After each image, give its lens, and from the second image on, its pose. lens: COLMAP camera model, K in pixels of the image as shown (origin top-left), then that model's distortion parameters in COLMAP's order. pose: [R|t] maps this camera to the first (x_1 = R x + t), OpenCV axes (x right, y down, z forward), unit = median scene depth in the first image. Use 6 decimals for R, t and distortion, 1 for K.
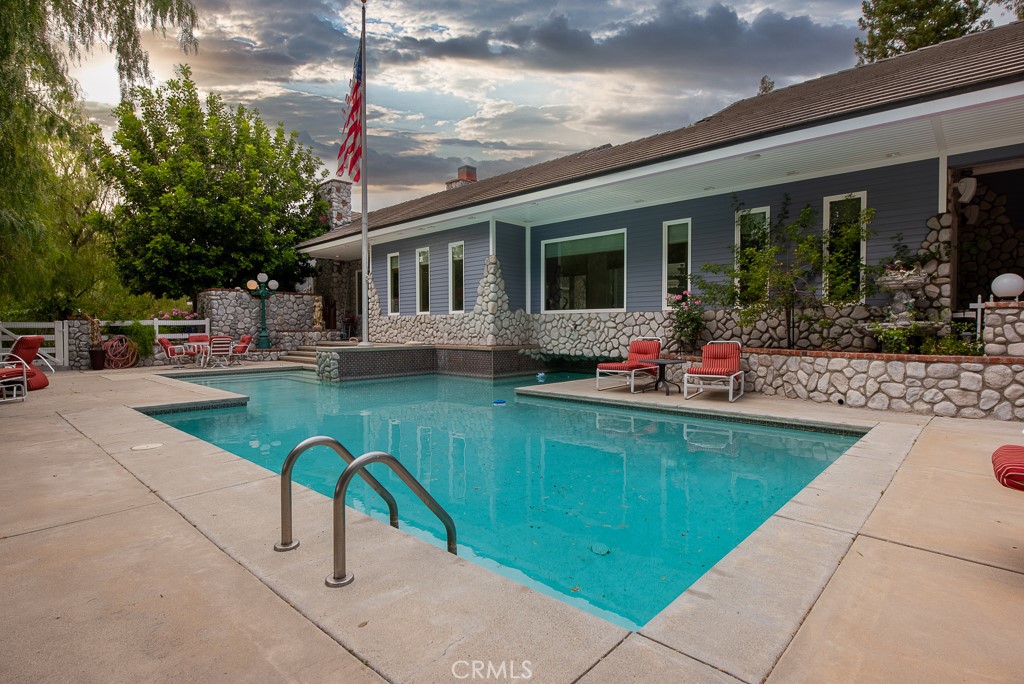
lens RADIAL K [[513.7, 0, 512.0], [0, 513.7, 342.0], [0, 0, 1]] dist [-0.020927, -0.000205]
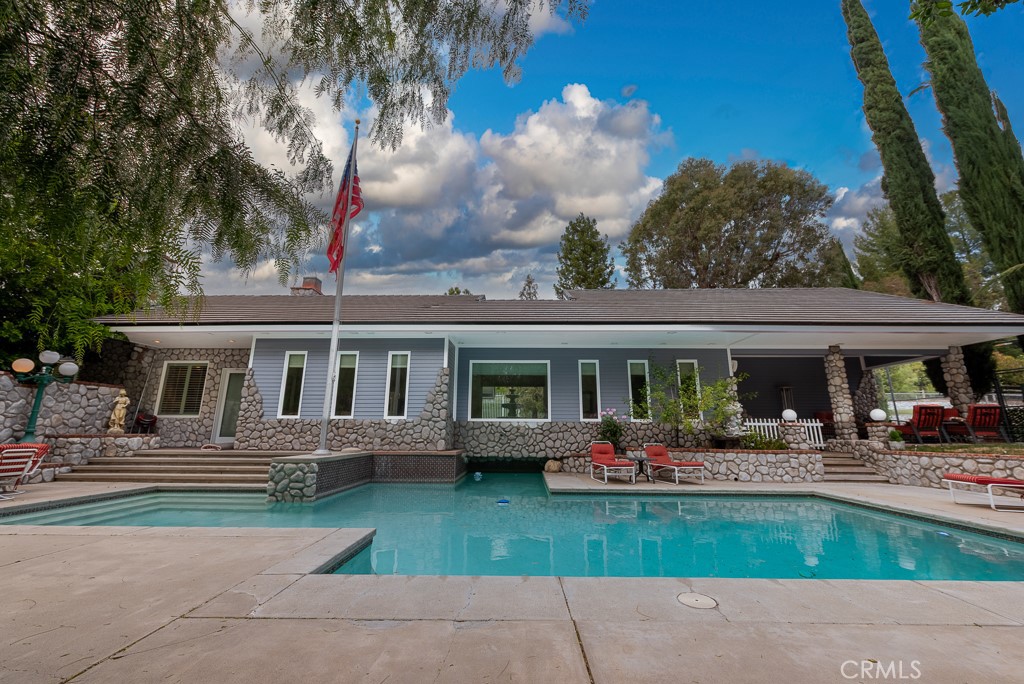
lens RADIAL K [[396.1, 0, 512.0], [0, 396.1, 342.0], [0, 0, 1]] dist [0.008630, -0.003435]
pose [[0.746409, 0.153795, 0.647473, -0.506575], [0.012430, 0.969538, -0.244625, -0.008019], [-0.665372, 0.190638, 0.721760, 0.258474]]
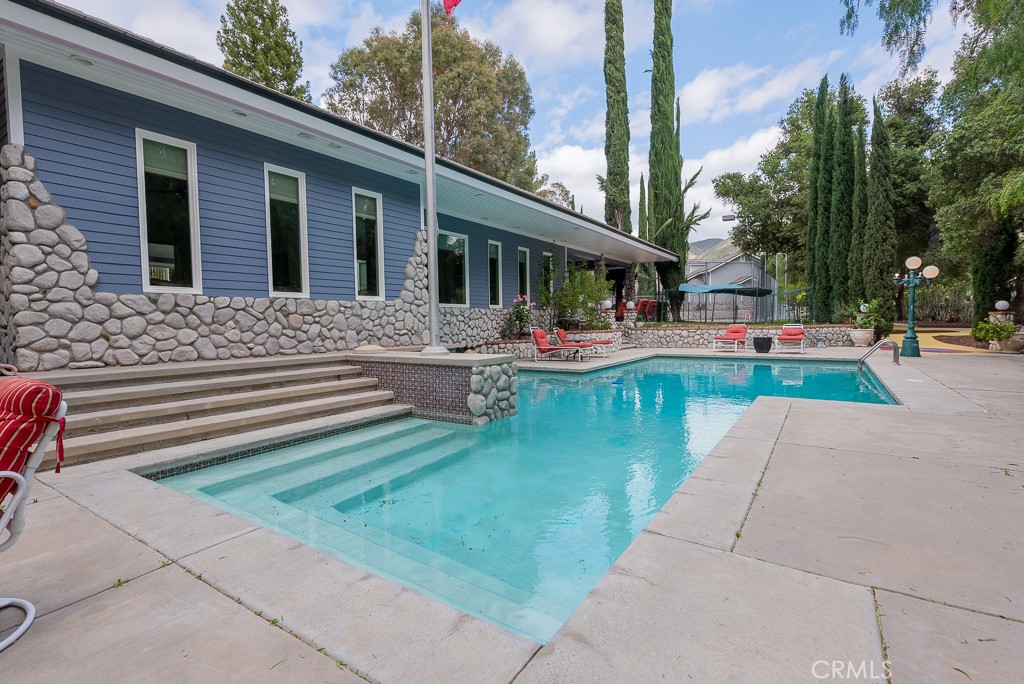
lens RADIAL K [[481.4, 0, 512.0], [0, 481.4, 342.0], [0, 0, 1]] dist [0.003180, 0.000070]
pose [[-0.163517, -0.038438, 0.985791, -0.801010], [0.043068, 0.998010, 0.046059, -0.024551], [-0.985600, 0.049987, -0.161537, 0.992586]]
